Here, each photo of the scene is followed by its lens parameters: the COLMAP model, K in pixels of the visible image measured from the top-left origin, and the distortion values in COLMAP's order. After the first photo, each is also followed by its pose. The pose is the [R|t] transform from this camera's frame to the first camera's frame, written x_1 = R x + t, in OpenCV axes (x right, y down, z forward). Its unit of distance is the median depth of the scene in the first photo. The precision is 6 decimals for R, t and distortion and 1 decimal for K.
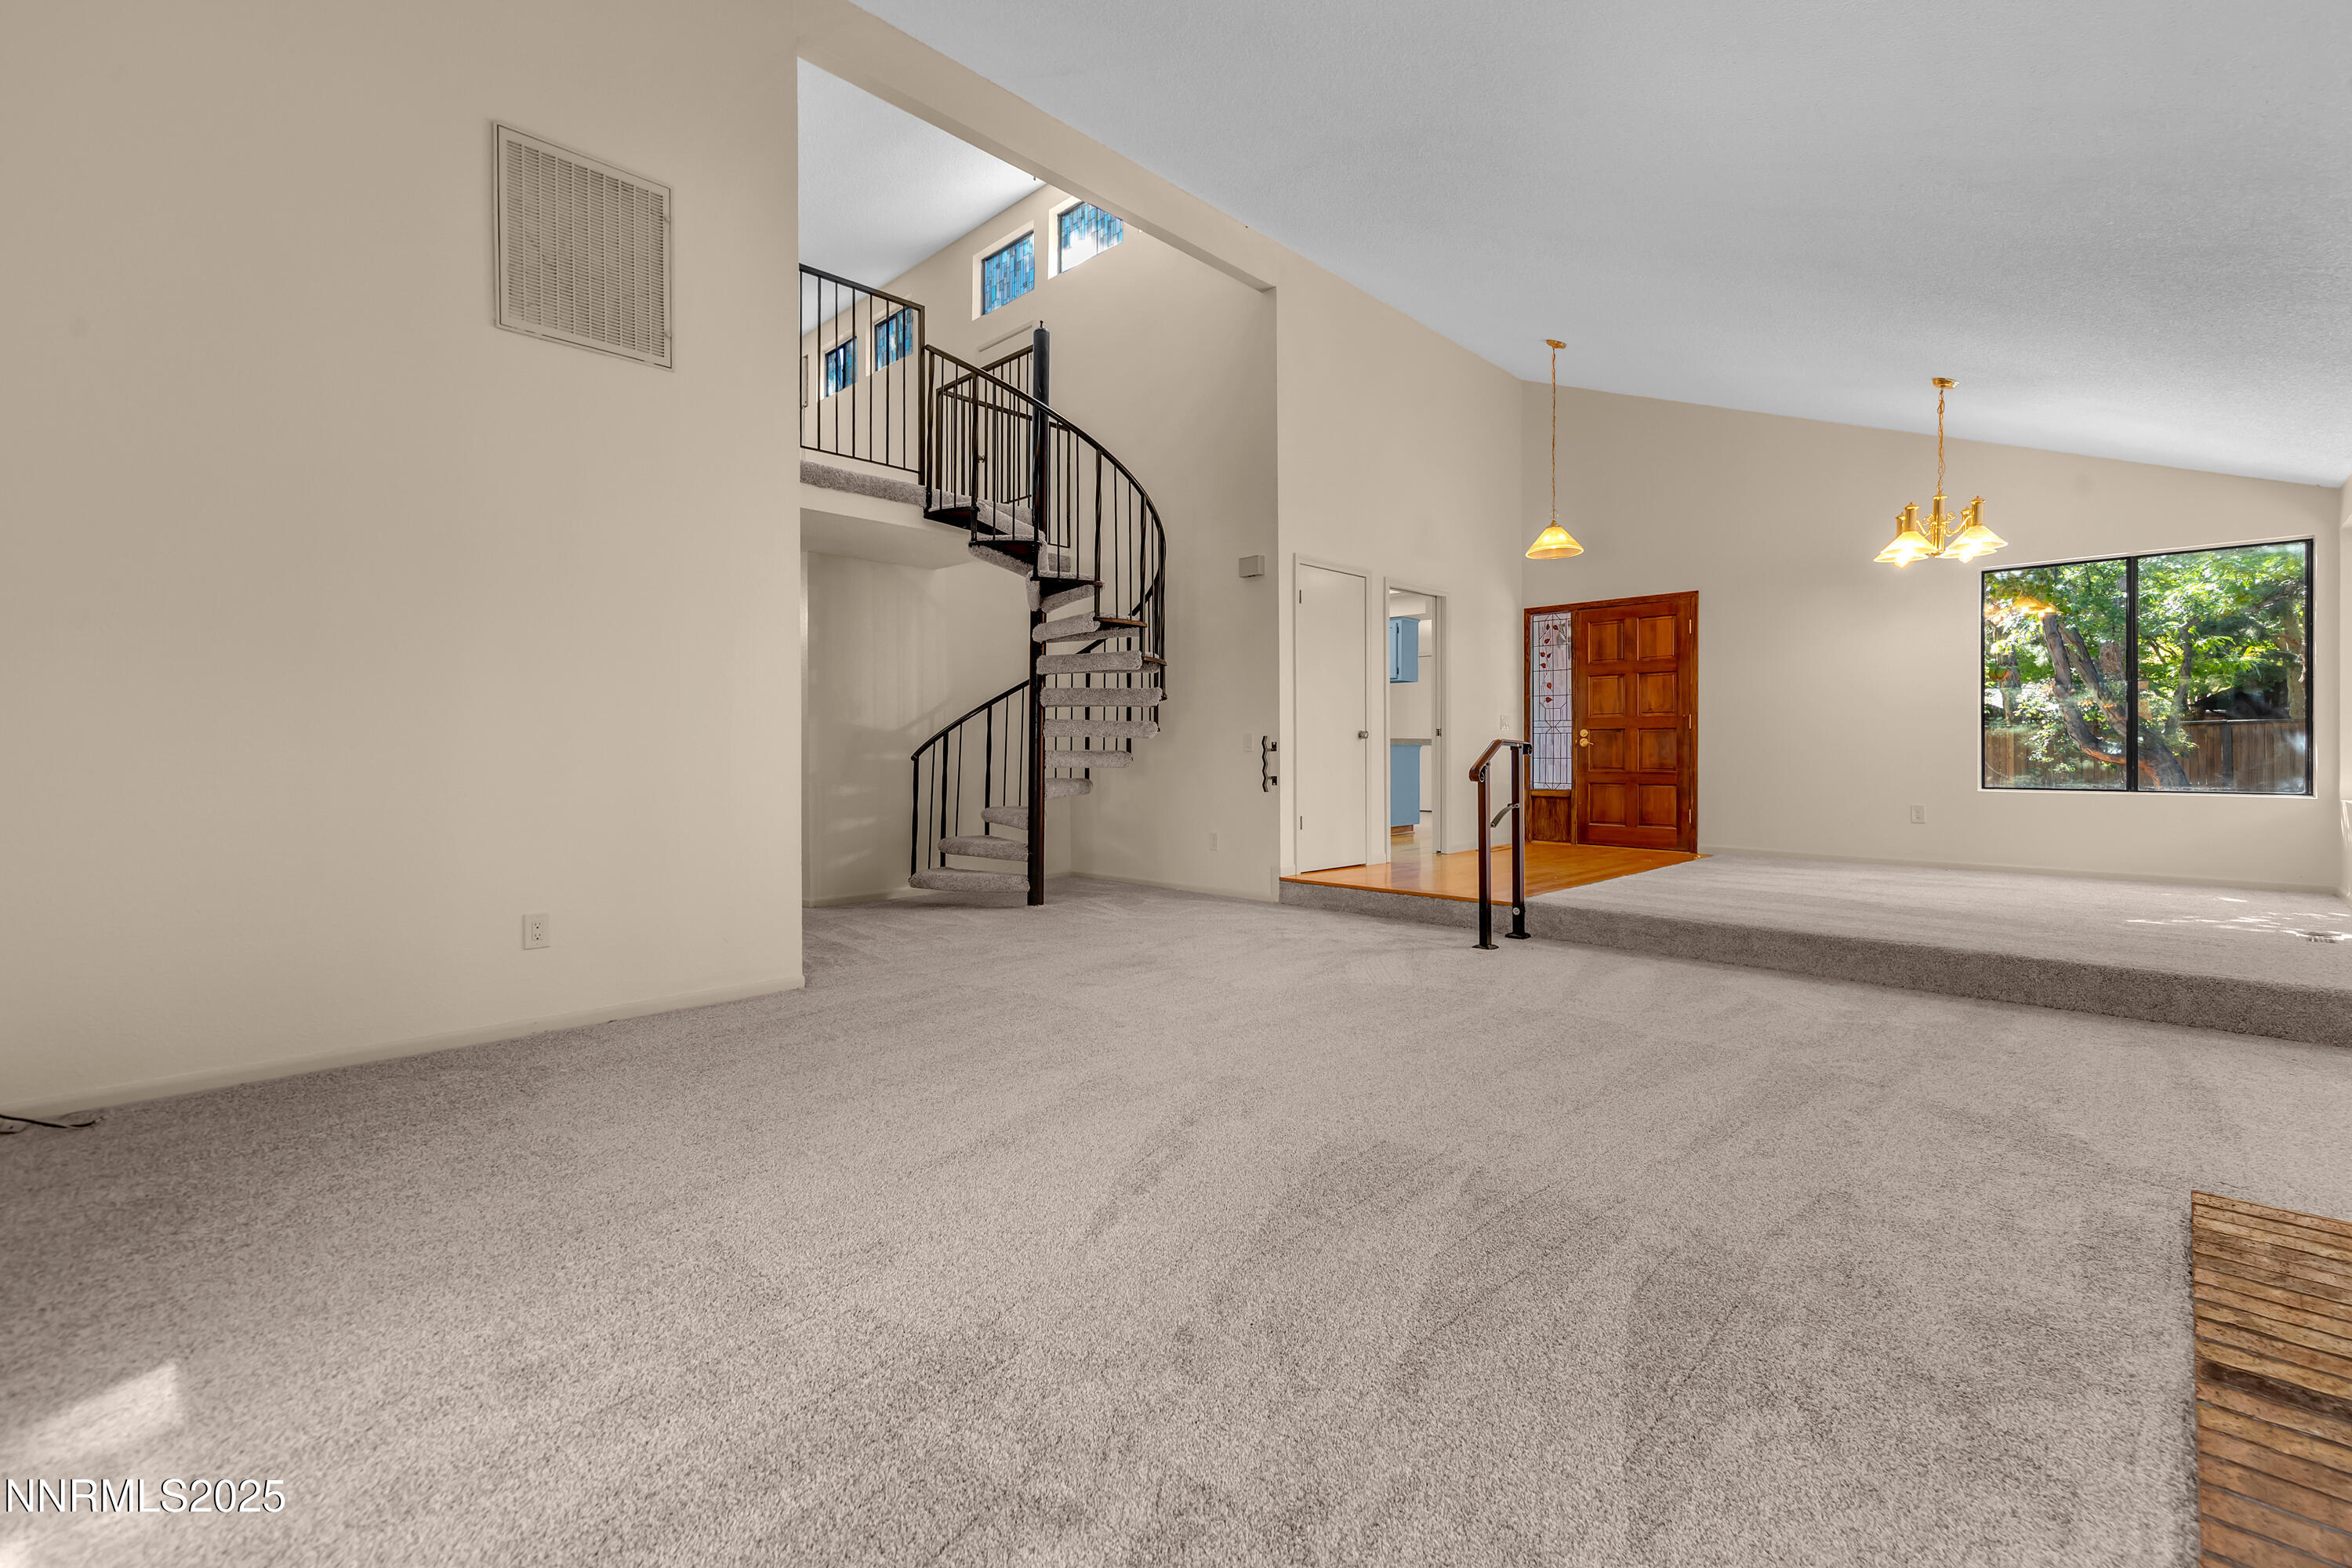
lens RADIAL K [[1008.1, 0, 1201.4], [0, 1008.1, 755.2], [0, 0, 1]] dist [0.009400, -0.000016]
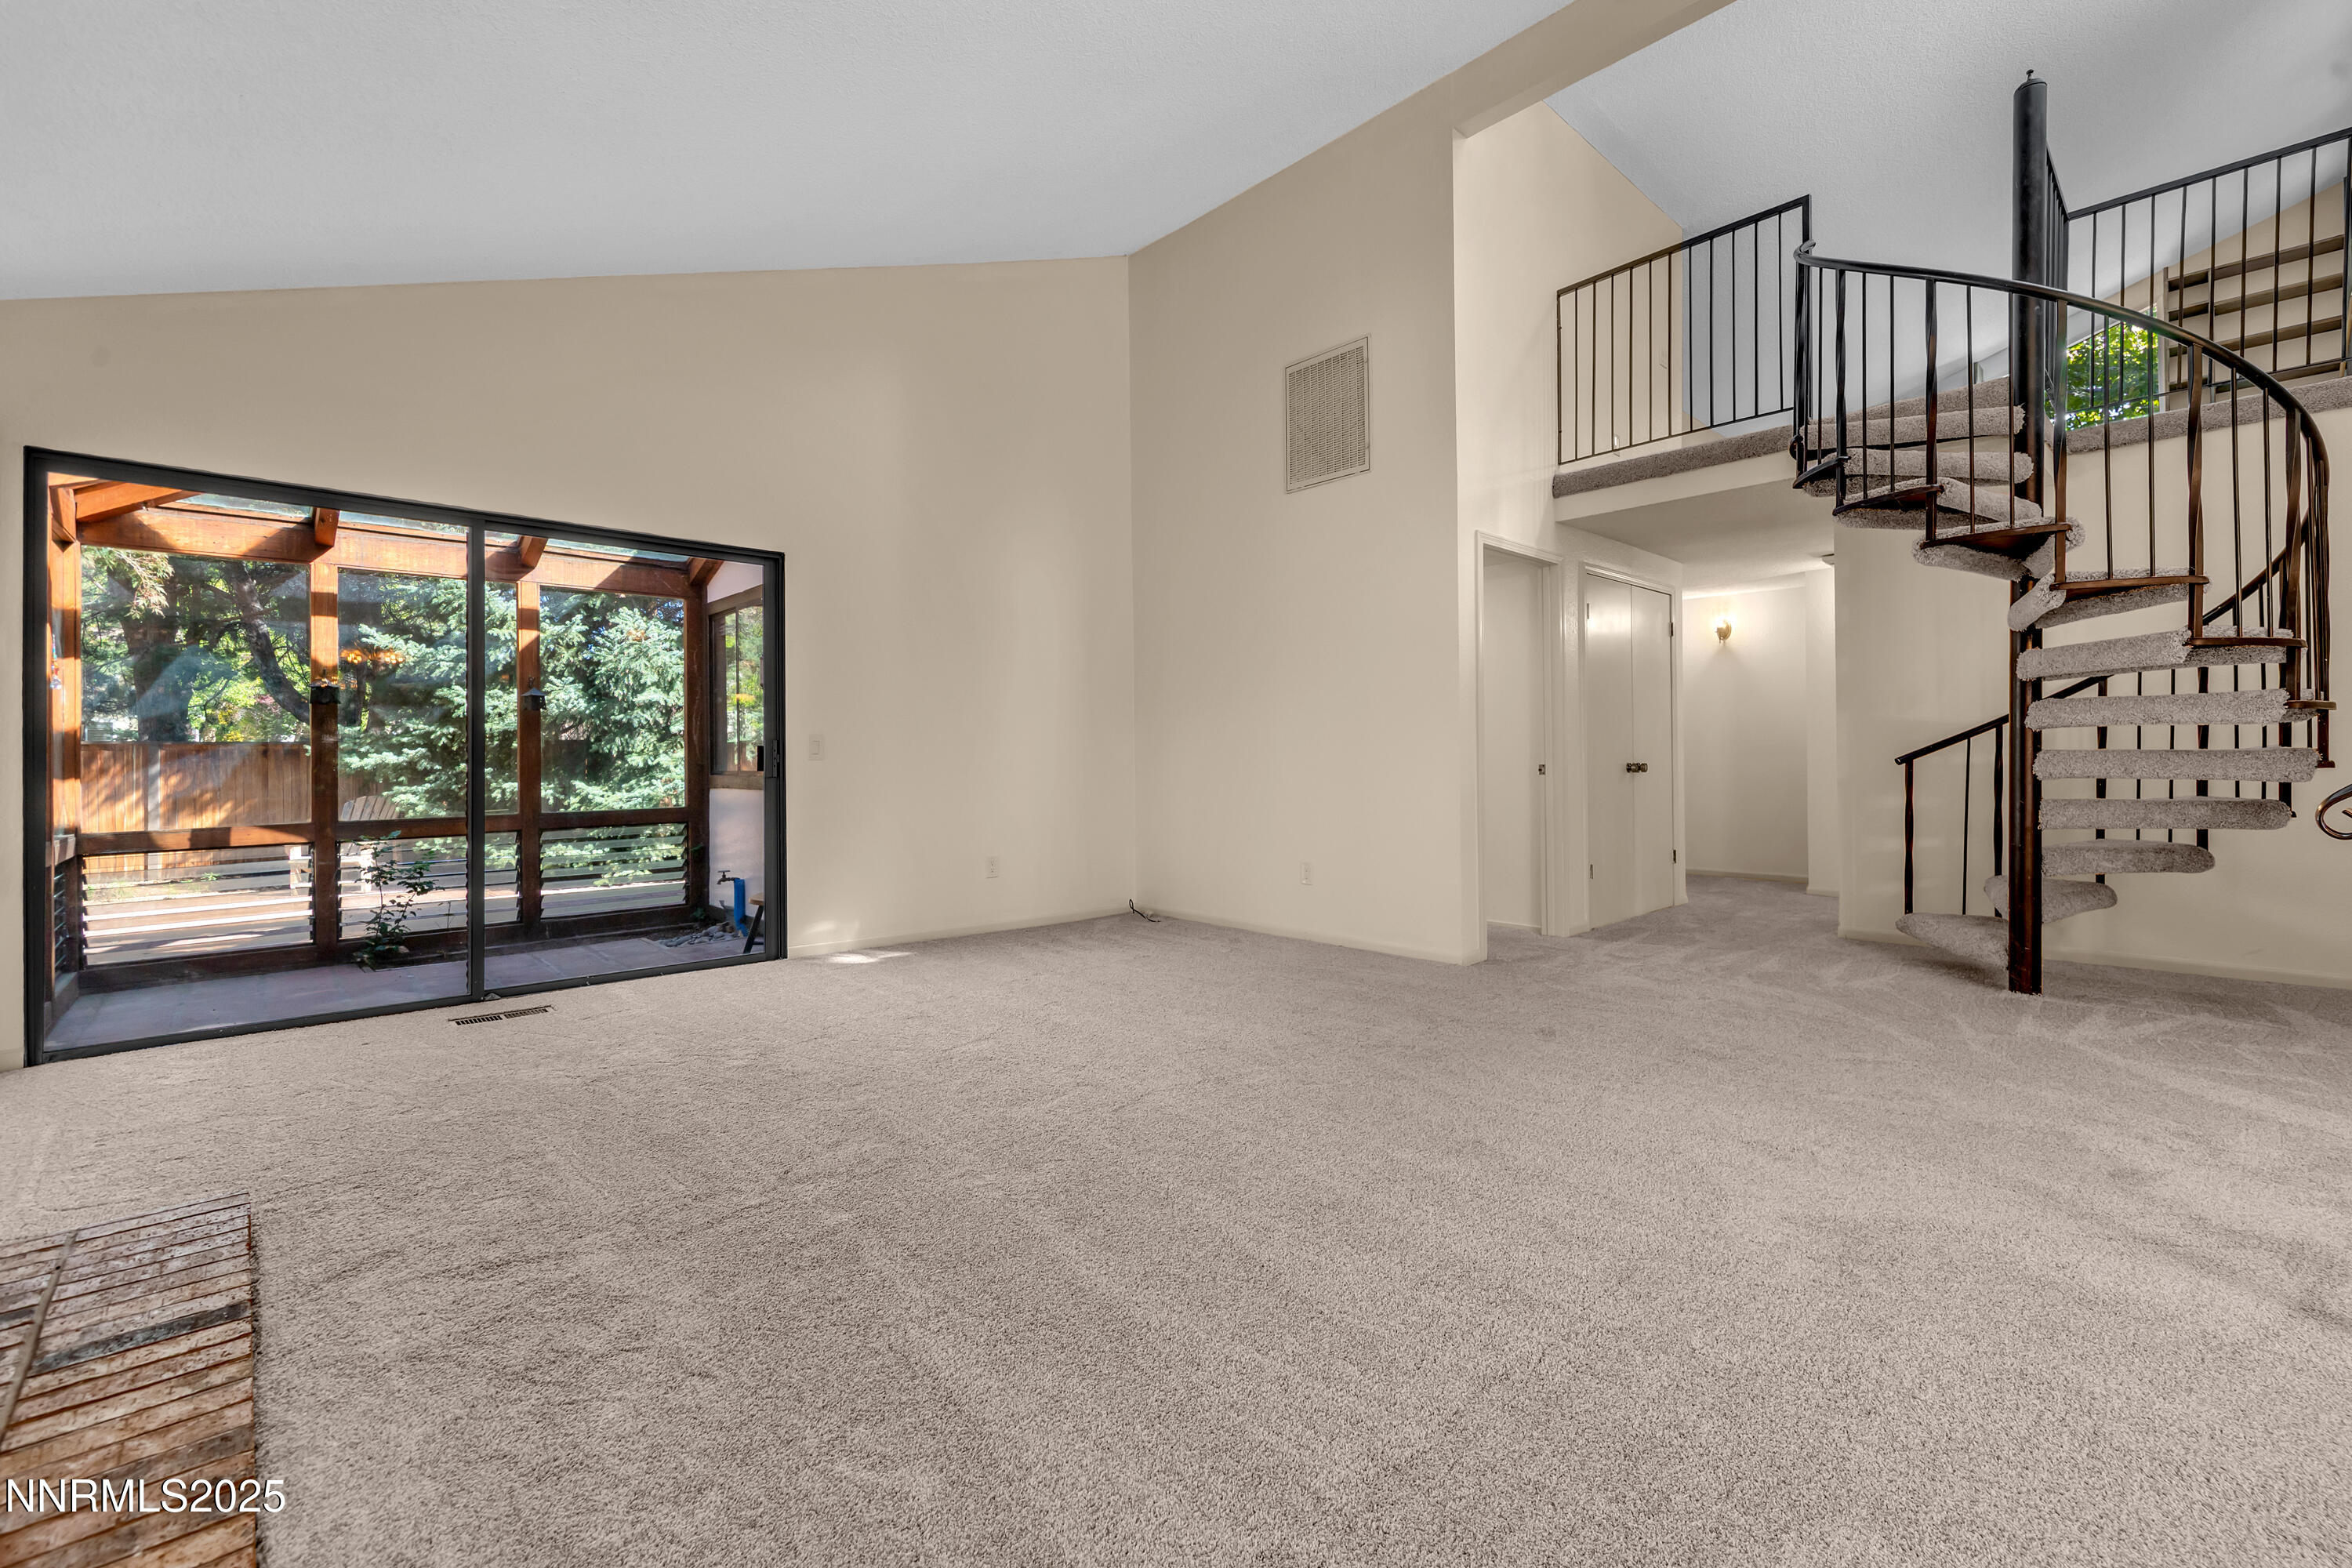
lens RADIAL K [[1008.1, 0, 1201.4], [0, 1008.1, 755.2], [0, 0, 1]] dist [0.009400, -0.000016]
pose [[-0.044447, -0.001542, -0.999011, 0.839123], [0.002956, 0.999994, -0.001675, -0.003519], [0.999007, -0.003027, -0.044442, 0.858384]]
